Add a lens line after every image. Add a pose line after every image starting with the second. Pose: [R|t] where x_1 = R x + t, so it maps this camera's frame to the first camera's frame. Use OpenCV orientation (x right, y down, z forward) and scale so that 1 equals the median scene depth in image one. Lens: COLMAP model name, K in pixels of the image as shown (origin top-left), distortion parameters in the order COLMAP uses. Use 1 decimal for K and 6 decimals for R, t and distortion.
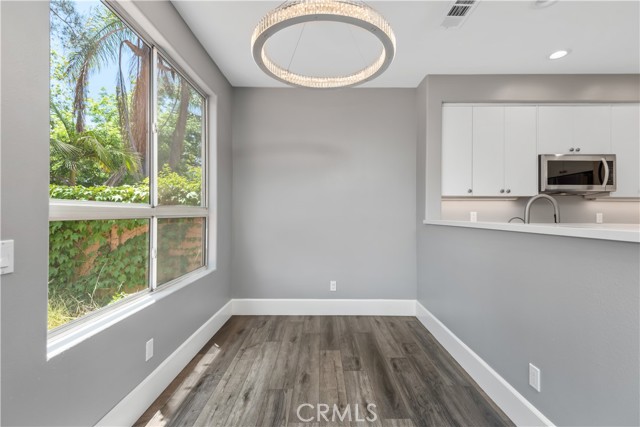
lens RADIAL K [[291.3, 0, 324.6], [0, 291.3, 215.2], [0, 0, 1]] dist [0.022411, -0.004085]
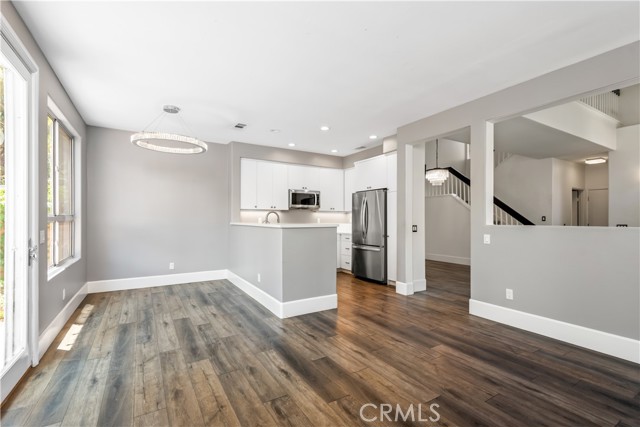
lens RADIAL K [[291.3, 0, 321.9], [0, 291.3, 218.8], [0, 0, 1]] dist [0.022411, -0.004085]
pose [[0.859499, -0.002058, 0.511134, -0.088750], [0.002087, 0.999998, 0.000517, -0.004829], [-0.511134, 0.000622, 0.859501, -0.809828]]
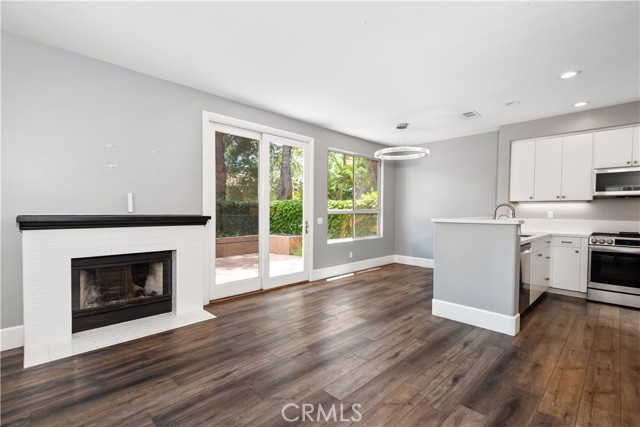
lens RADIAL K [[291.3, 0, 319.4], [0, 291.3, 216.9], [0, 0, 1]] dist [0.022411, -0.004085]
pose [[0.695890, 0.016785, -0.717952, 0.829527], [-0.005418, 0.999821, 0.018122, -0.005020], [0.718128, -0.008721, 0.695856, -0.833534]]
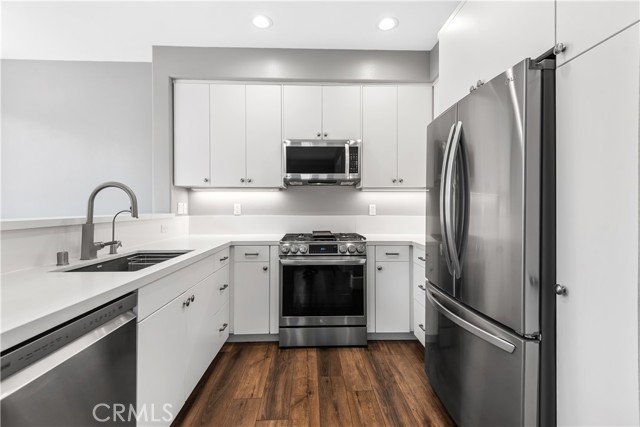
lens RADIAL K [[291.3, 0, 320.2], [0, 291.3, 208.3], [0, 0, 1]] dist [0.022411, -0.004085]
pose [[0.999566, -0.007911, 0.028377, 0.810455], [0.008333, 0.999856, -0.014756, 0.017572], [-0.028256, 0.014986, 0.999488, 0.113462]]
